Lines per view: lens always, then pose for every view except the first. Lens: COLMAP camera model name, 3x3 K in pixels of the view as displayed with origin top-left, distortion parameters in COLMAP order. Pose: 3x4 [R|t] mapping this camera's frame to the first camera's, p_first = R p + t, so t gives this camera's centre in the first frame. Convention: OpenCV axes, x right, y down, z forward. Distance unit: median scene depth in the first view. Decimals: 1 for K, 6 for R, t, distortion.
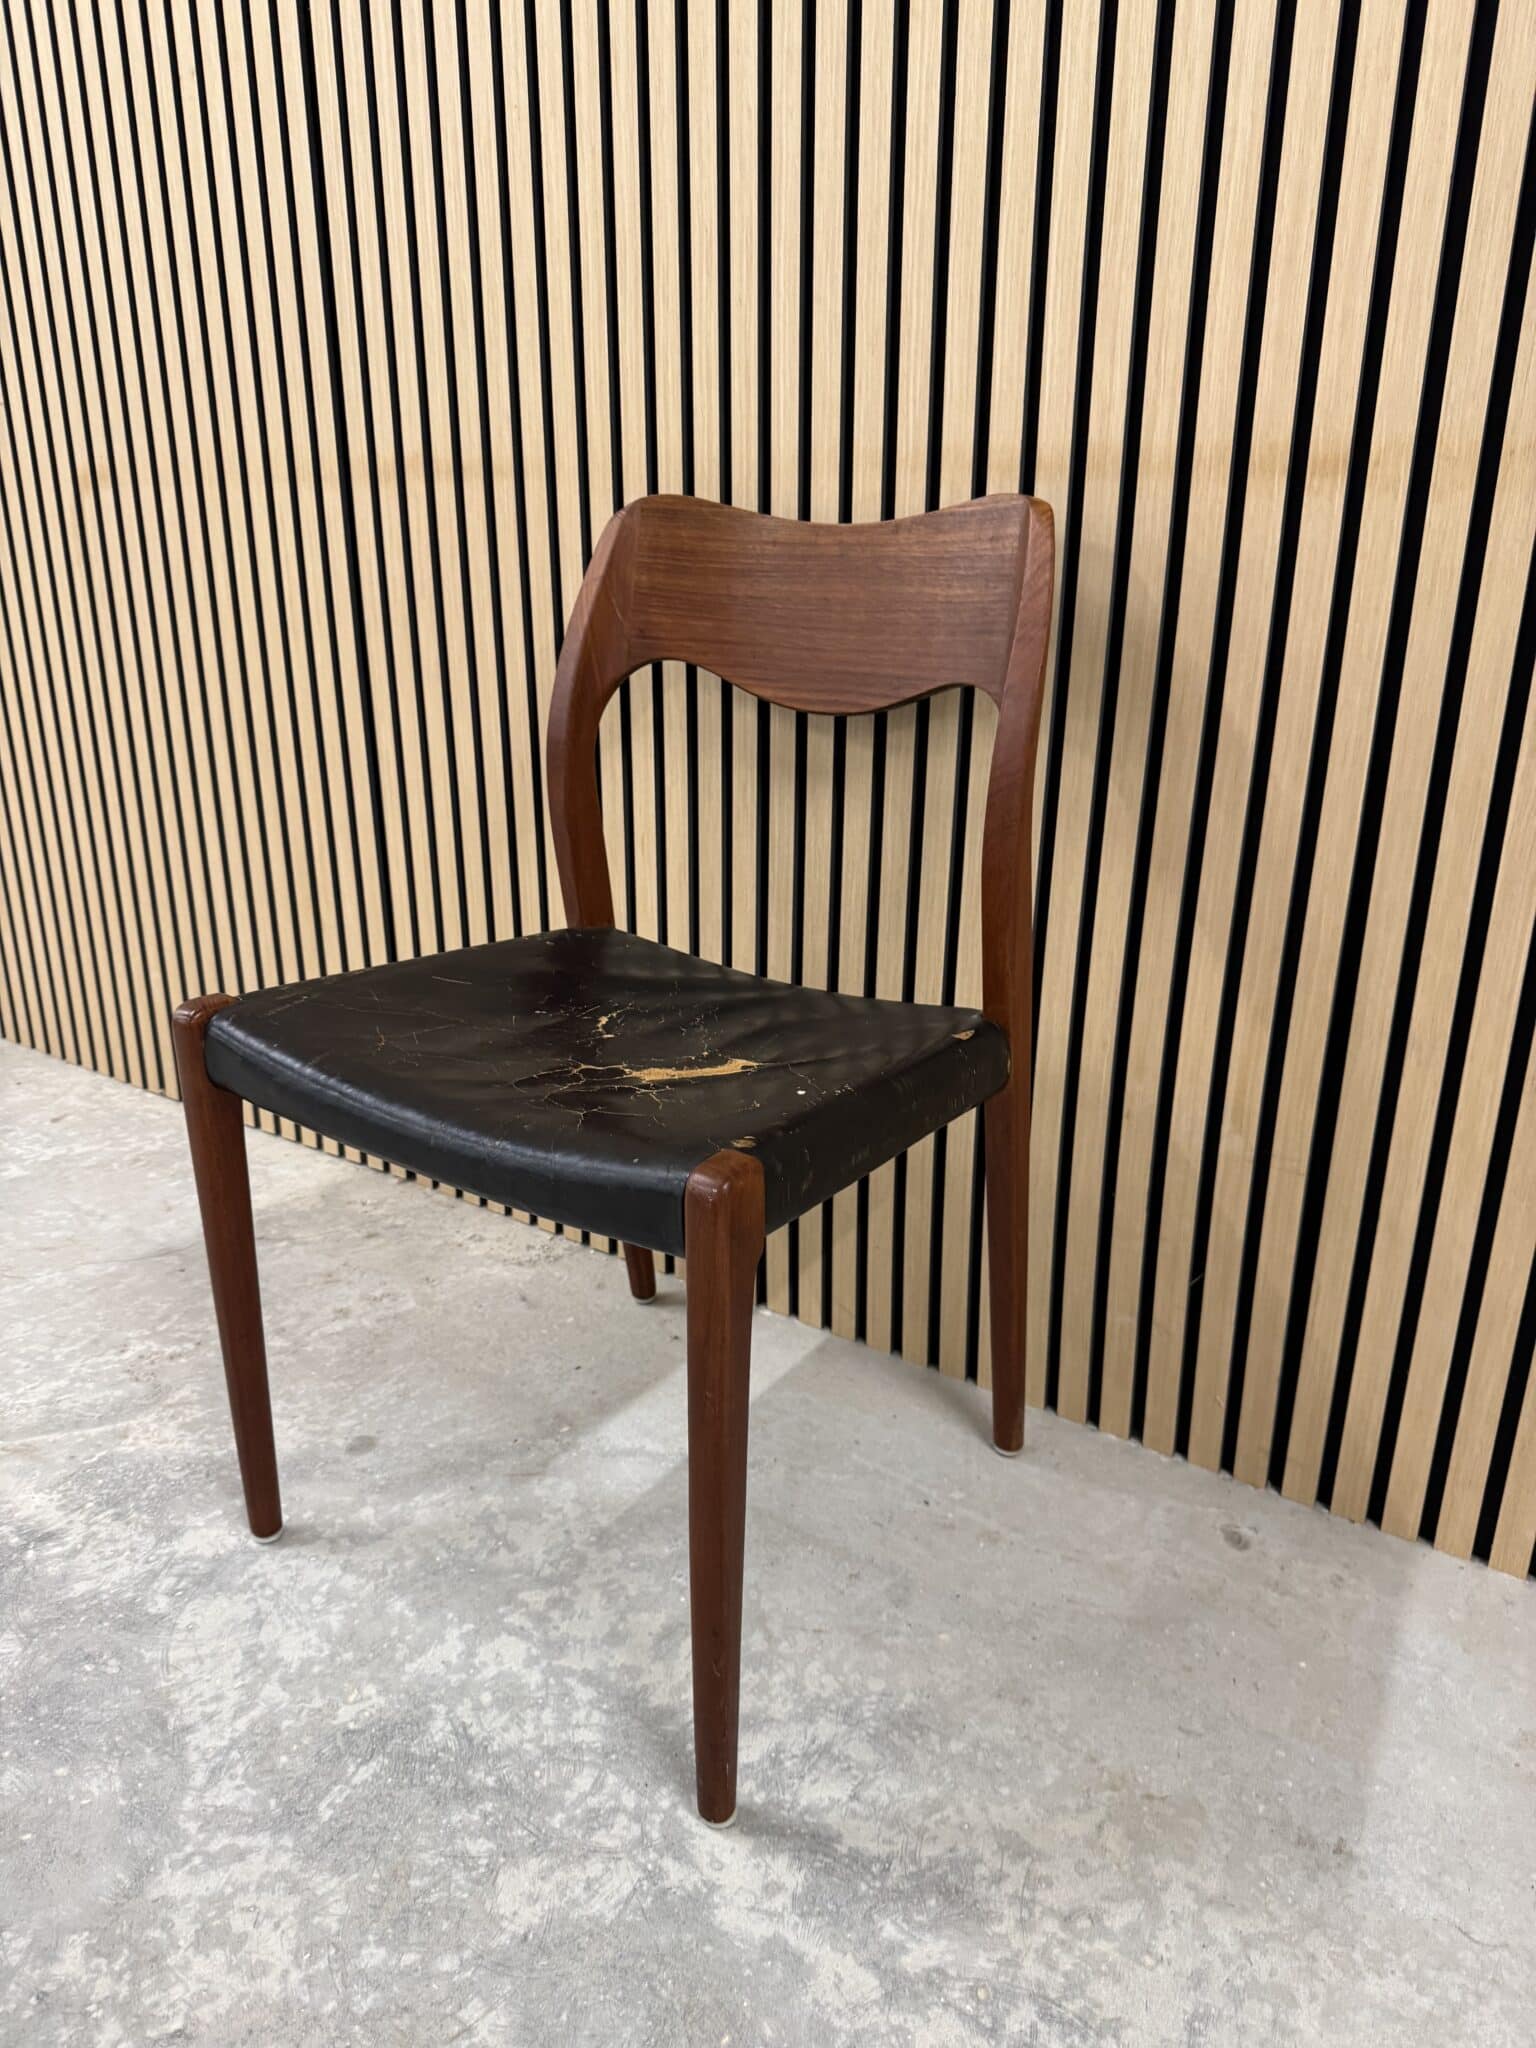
lens RADIAL K [[1453.7, 0, 758.9], [0, 1453.7, 1016.7], [0, 0, 1]] dist [-0.010367, 0.001573]
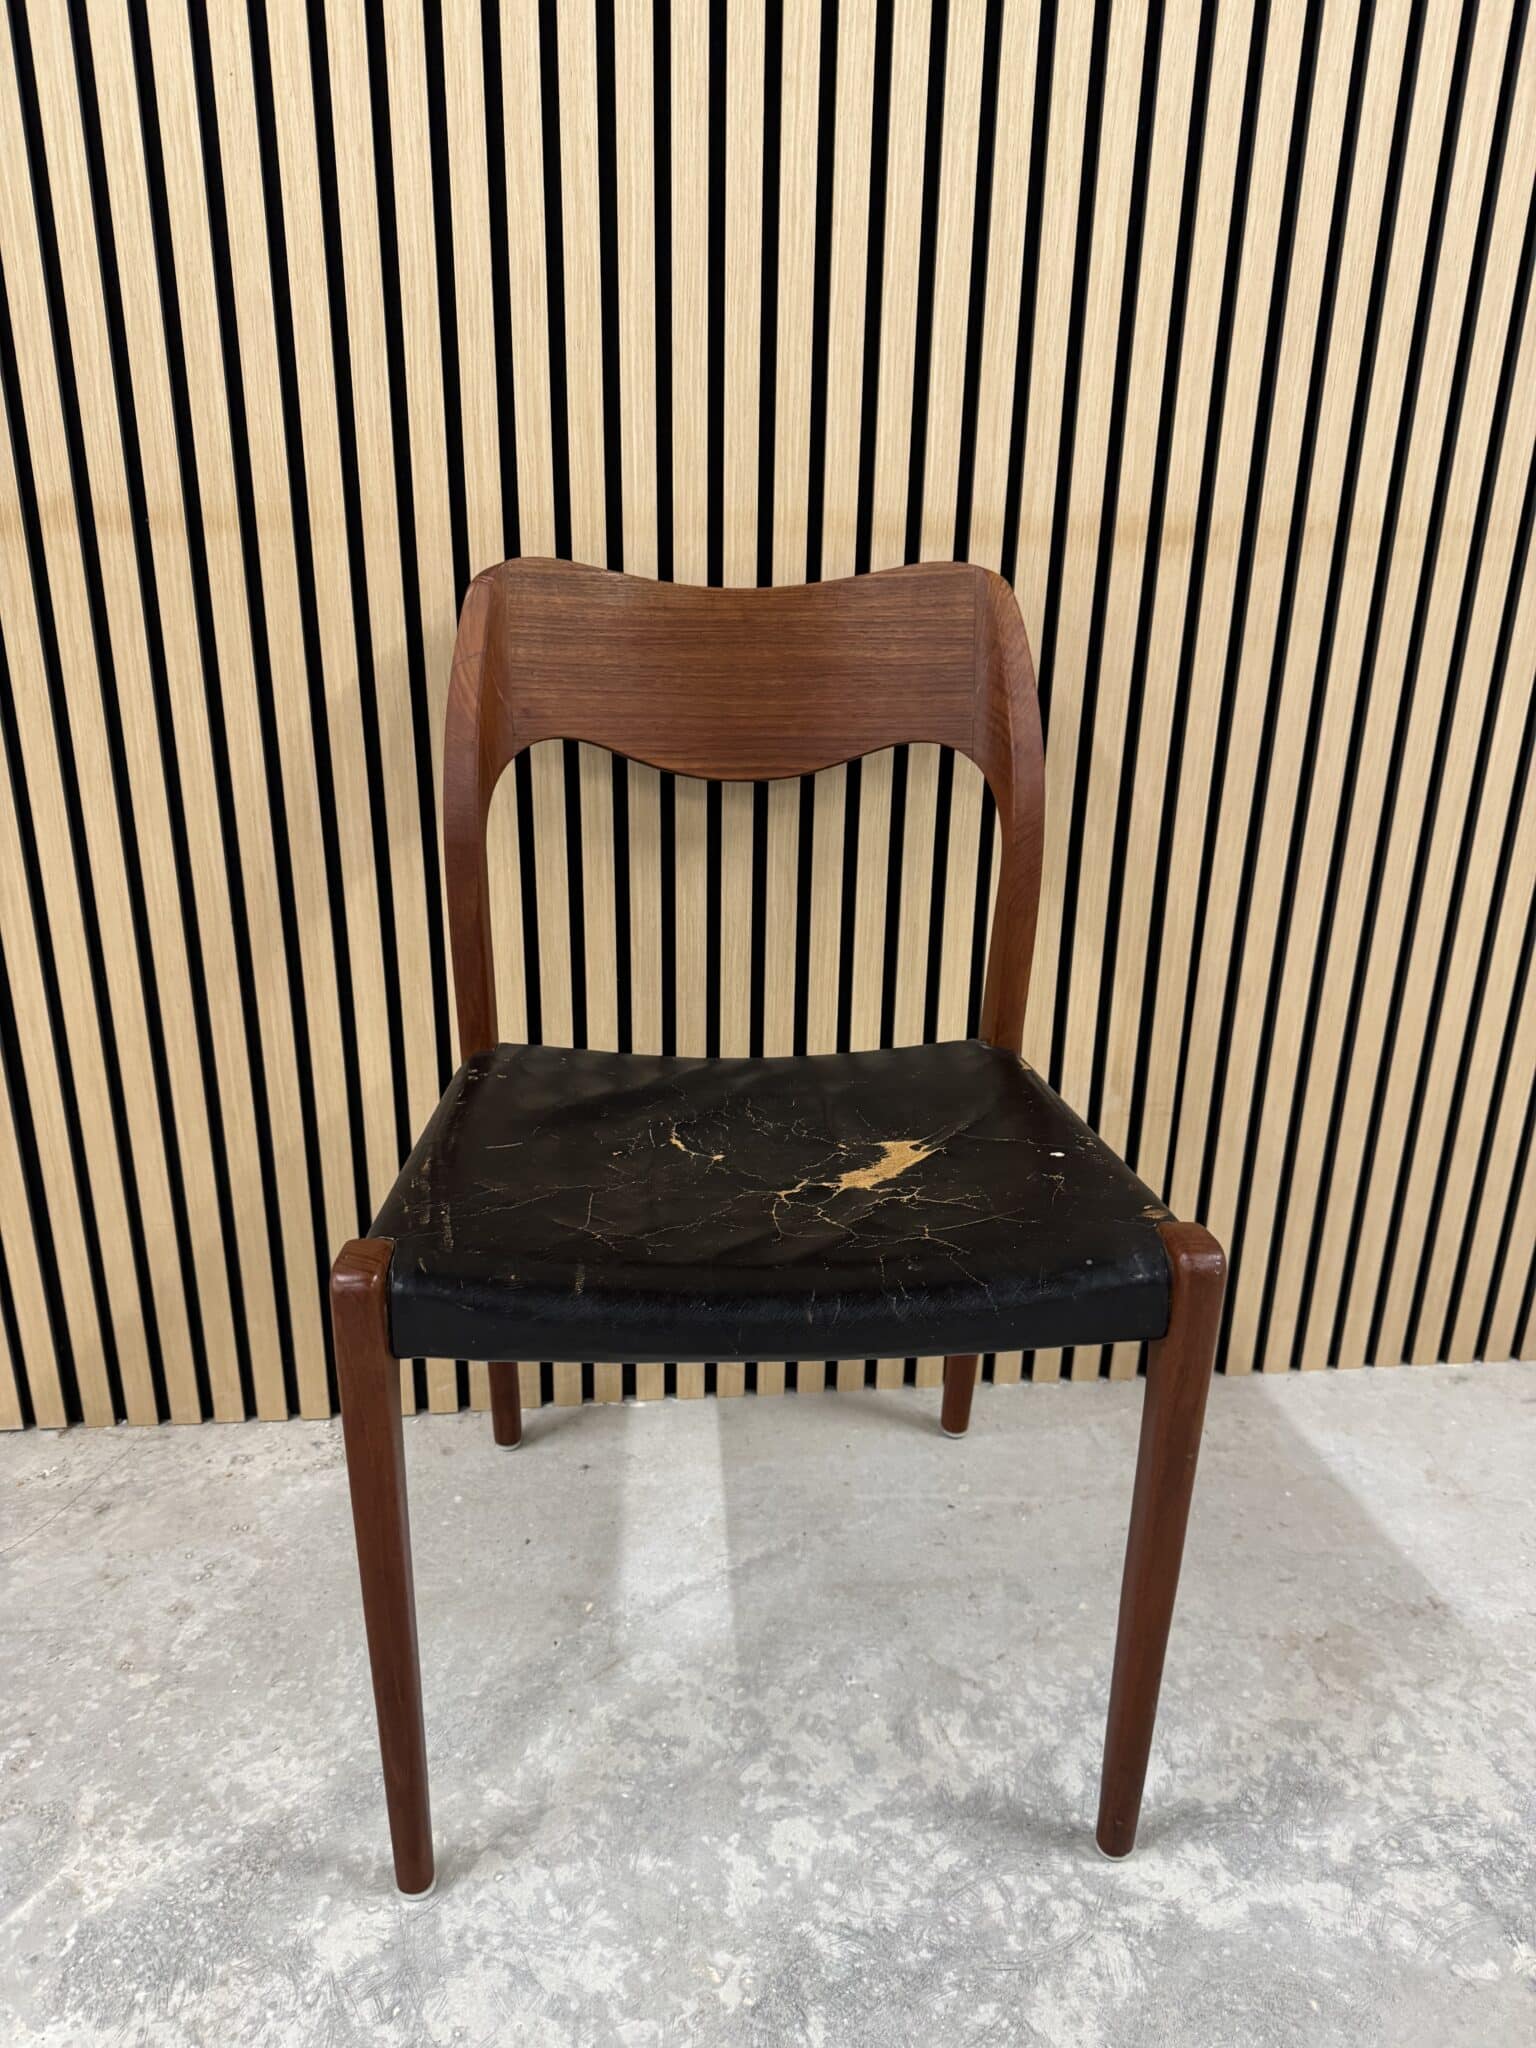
lens RADIAL K [[1453.7, 0, 758.9], [0, 1453.7, 1016.7], [0, 0, 1]] dist [-0.010367, 0.001573]
pose [[0.770085, -0.211984, 0.601691, -0.678326], [0.203039, 0.975574, 0.083845, -0.160593], [-0.604768, 0.057599, 0.794316, 0.273619]]
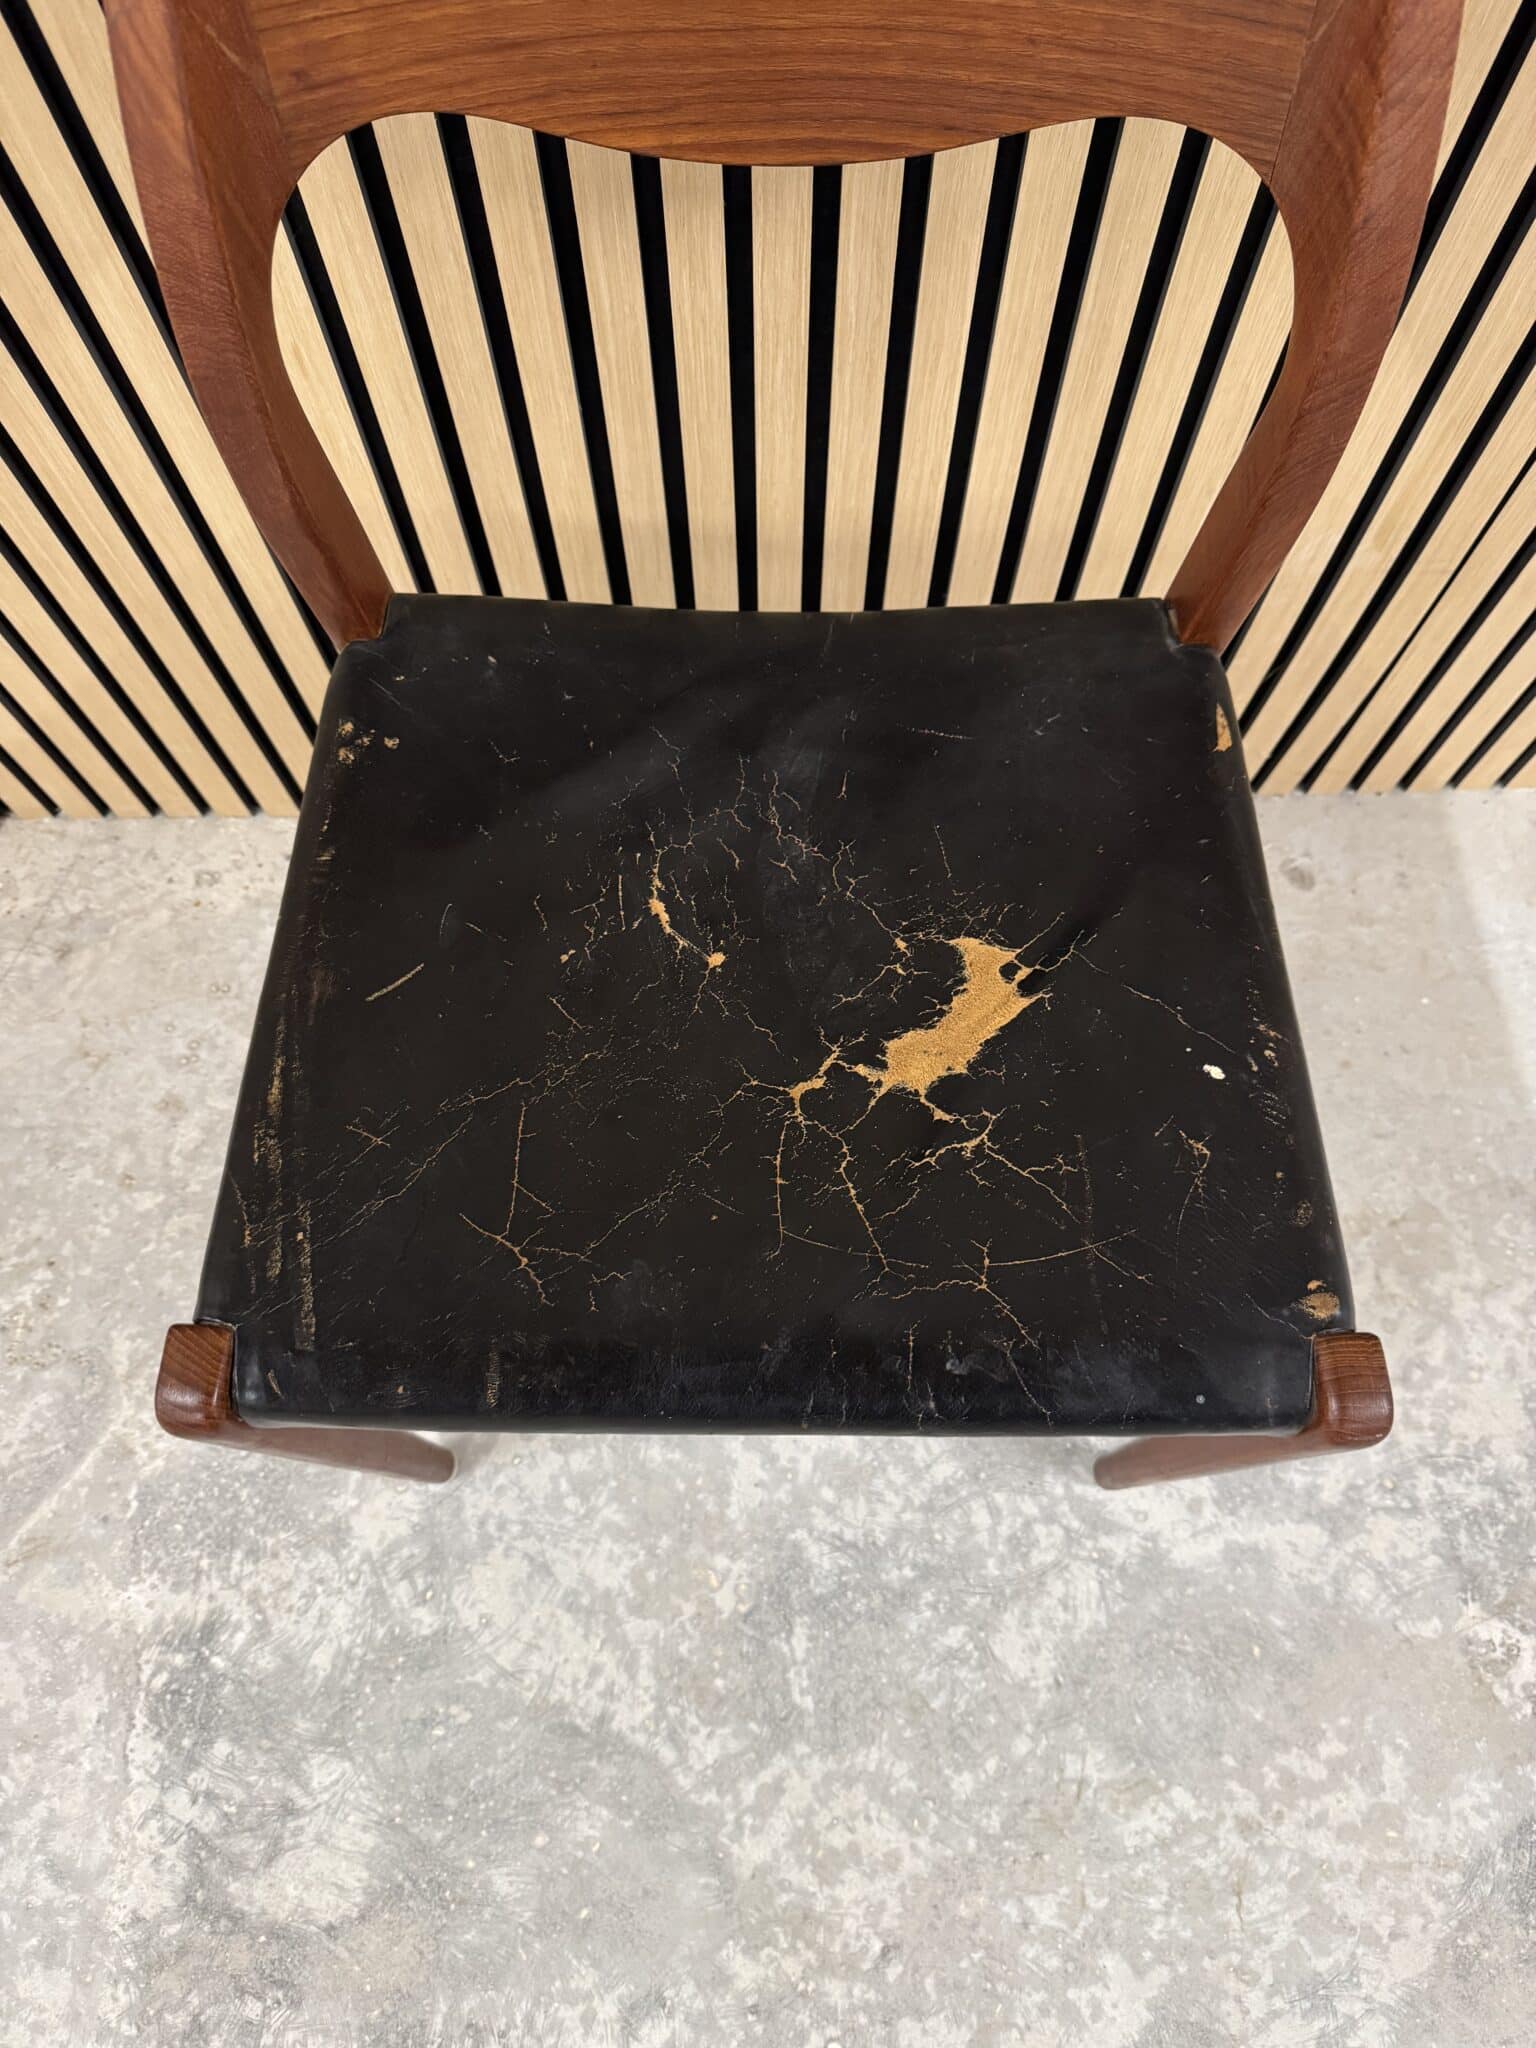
lens RADIAL K [[1457.5, 0, 770.3], [0, 1457.5, 1020.2], [0, 0, 1]] dist [-0.011212, -0.000363]
pose [[0.818266, -0.540871, 0.194676, -0.243965], [0.200726, 0.586187, 0.784916, -0.501920], [-0.538655, -0.603194, 0.588224, 0.659744]]
